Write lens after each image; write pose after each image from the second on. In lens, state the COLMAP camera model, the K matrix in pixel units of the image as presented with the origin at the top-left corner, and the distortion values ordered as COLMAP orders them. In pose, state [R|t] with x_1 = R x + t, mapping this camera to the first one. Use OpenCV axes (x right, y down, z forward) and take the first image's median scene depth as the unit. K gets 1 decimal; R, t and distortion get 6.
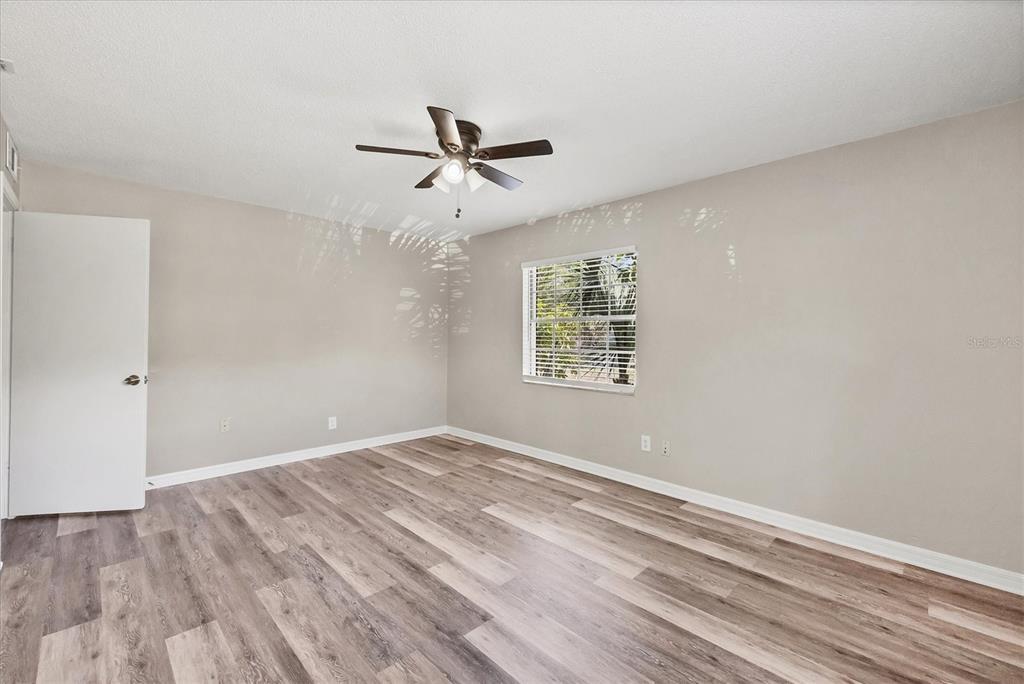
lens RADIAL K [[424.0, 0, 514.3], [0, 424.0, 338.9], [0, 0, 1]] dist [0.000572, 0.000076]
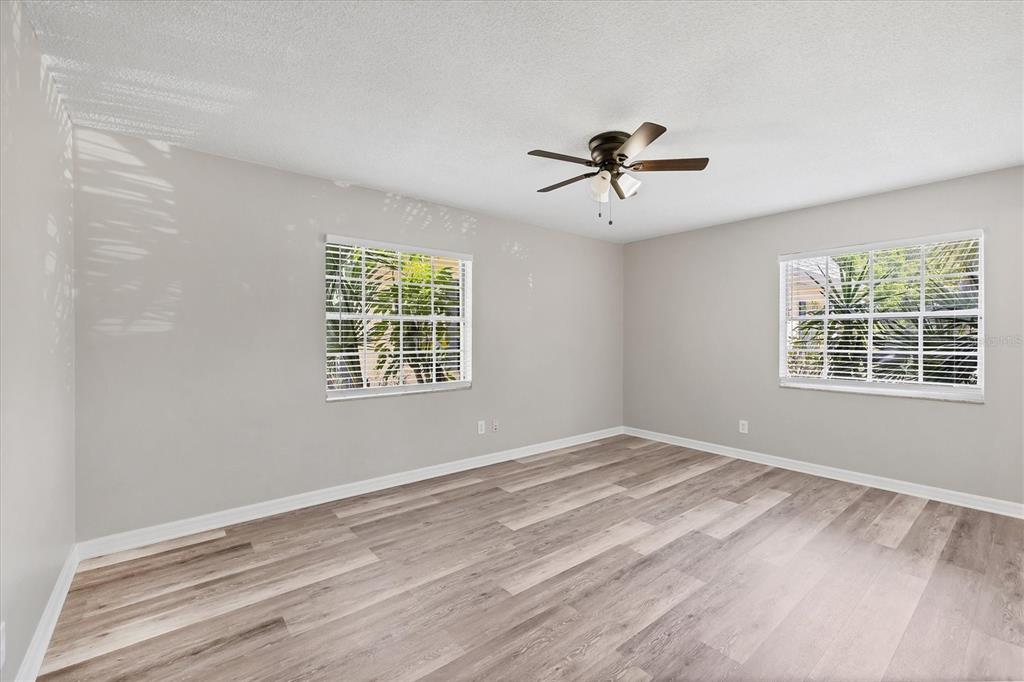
lens RADIAL K [[424.0, 0, 514.3], [0, 424.0, 337.9], [0, 0, 1]] dist [0.000572, 0.000076]
pose [[0.112579, -0.013253, 0.993554, -0.939260], [0.009048, 0.999883, 0.012312, -0.015645], [-0.993602, 0.007604, 0.112686, 0.870650]]
